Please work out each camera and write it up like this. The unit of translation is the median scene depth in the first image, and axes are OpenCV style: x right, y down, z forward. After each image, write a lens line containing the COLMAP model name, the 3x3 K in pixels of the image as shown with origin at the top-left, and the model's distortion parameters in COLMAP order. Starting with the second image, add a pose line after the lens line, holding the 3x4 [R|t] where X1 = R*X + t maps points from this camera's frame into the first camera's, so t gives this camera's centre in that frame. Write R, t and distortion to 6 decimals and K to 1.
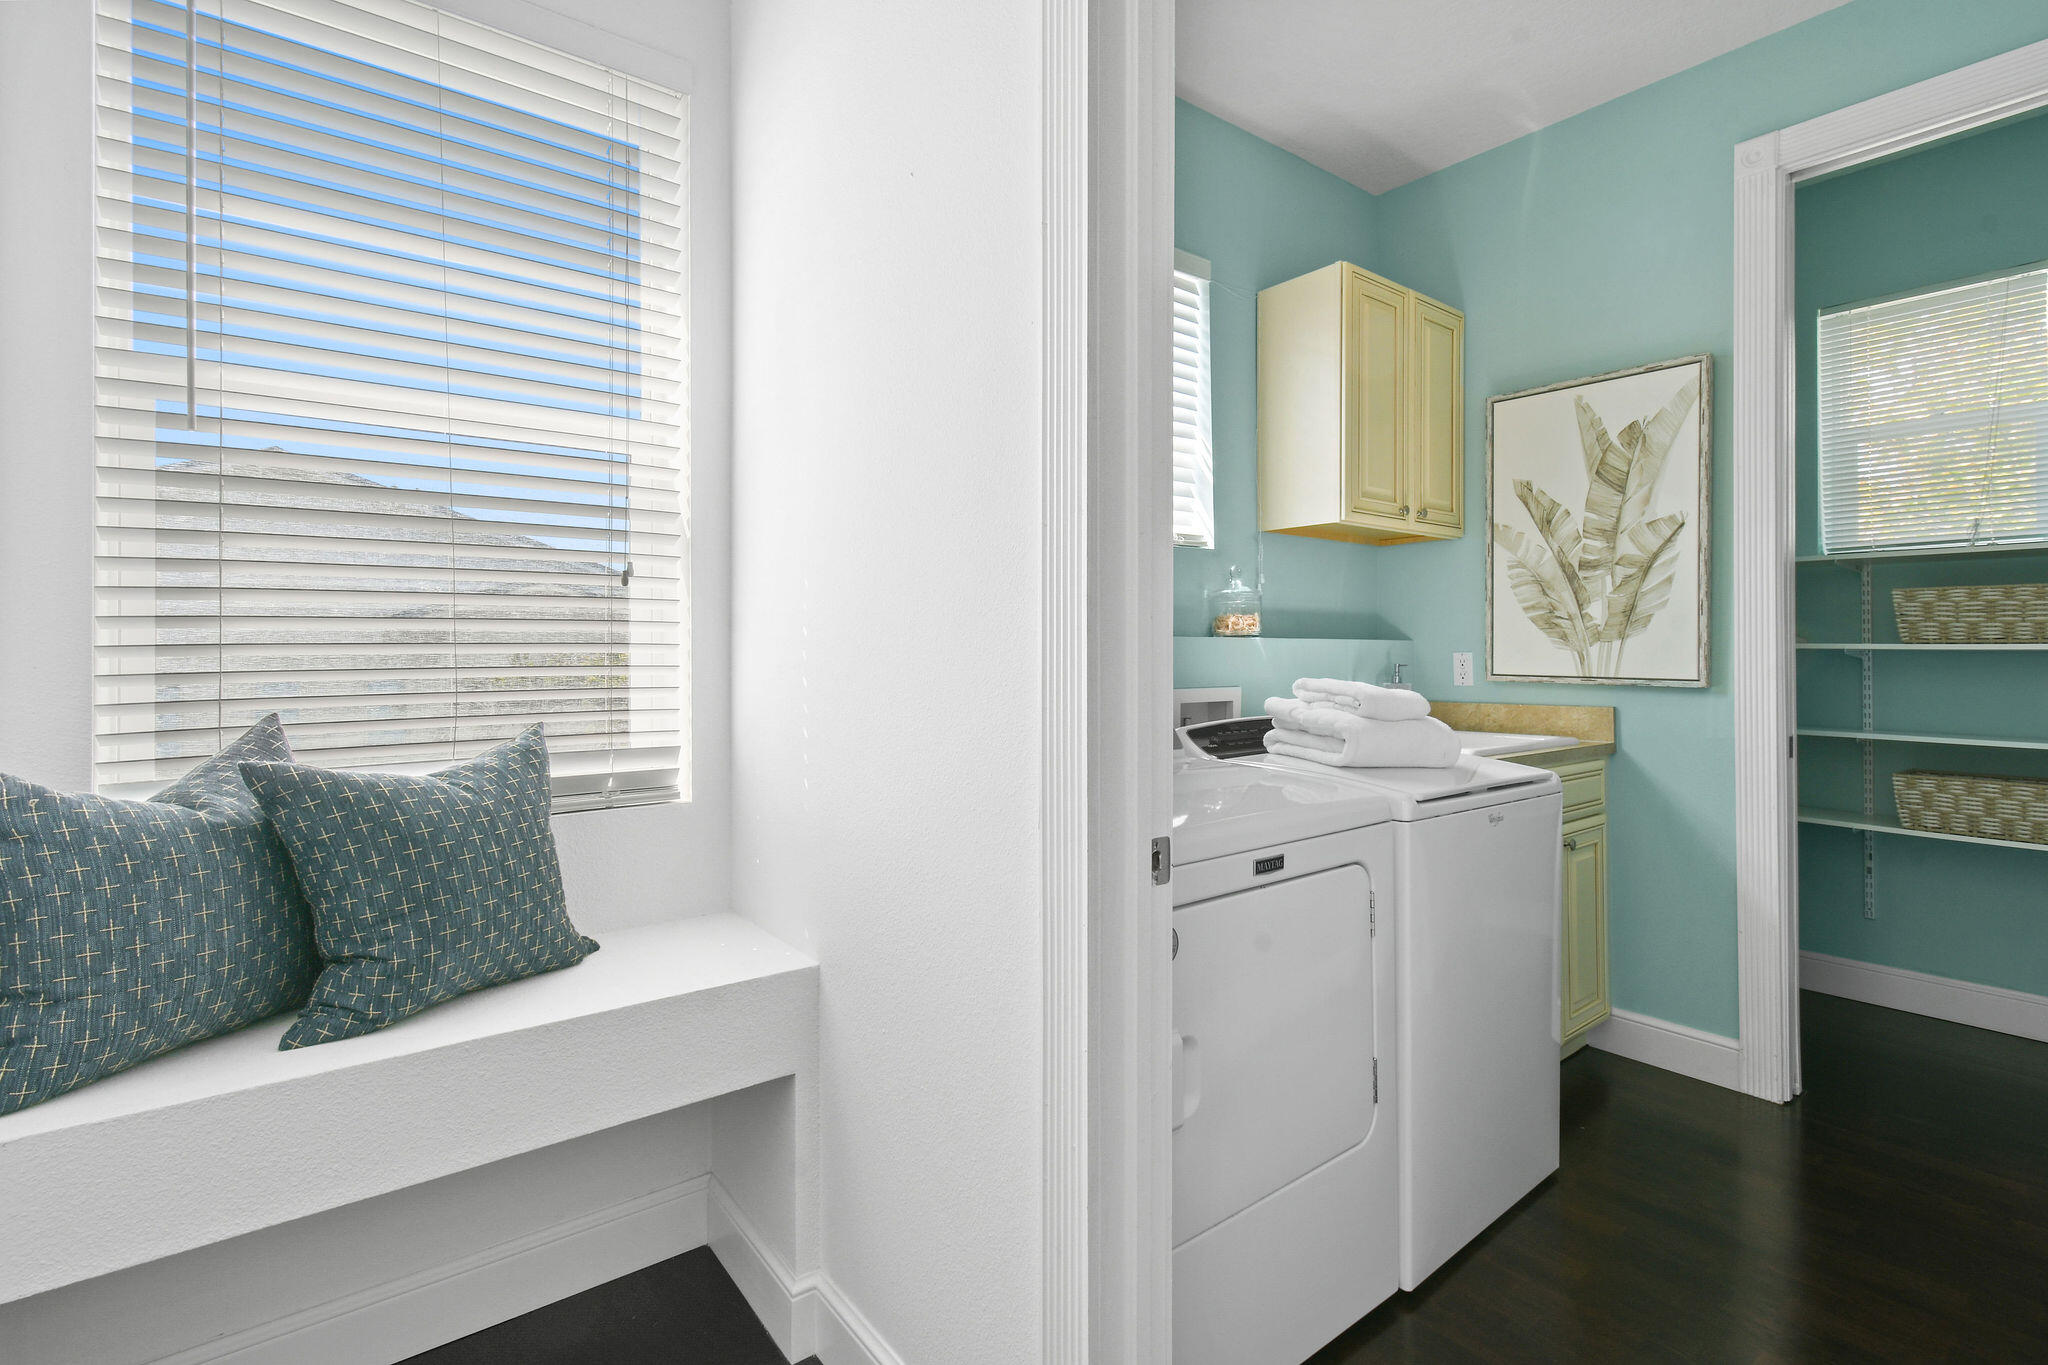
lens RADIAL K [[949.2, 0, 1024.7], [0, 949.2, 660.0], [0, 0, 1]] dist [0.009218, -0.000665]
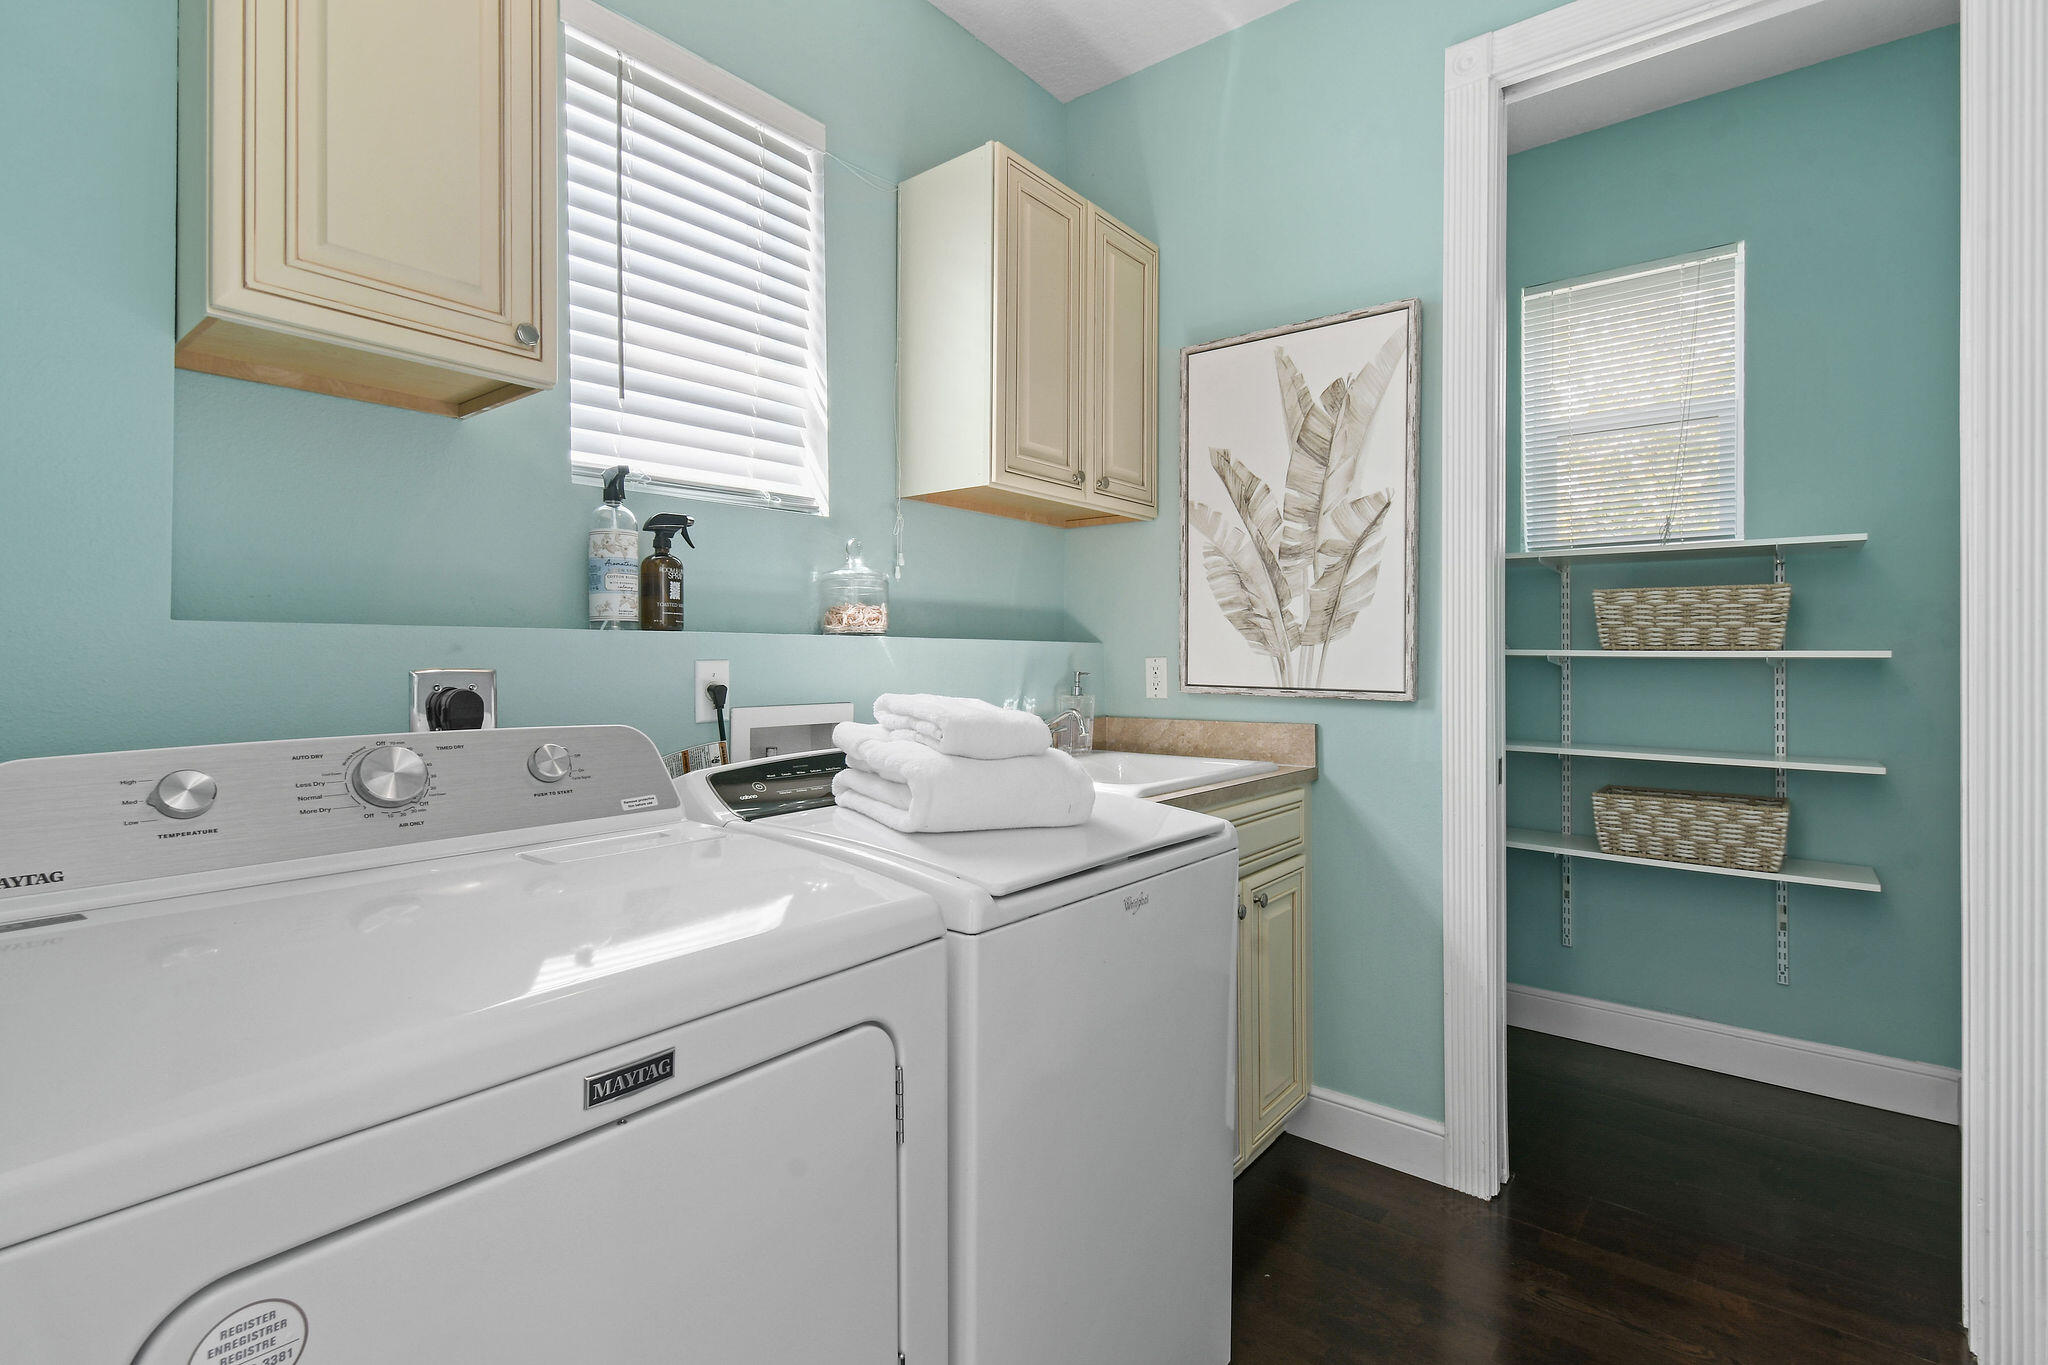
lens RADIAL K [[949.2, 0, 1023.4], [0, 949.2, 672.0], [0, 0, 1]] dist [0.009218, -0.000665]
pose [[0.974550, 0.000653, 0.224168, 0.185191], [-0.001963, 0.999982, 0.005620, -0.000315], [-0.224161, -0.005917, 0.974534, 0.250977]]
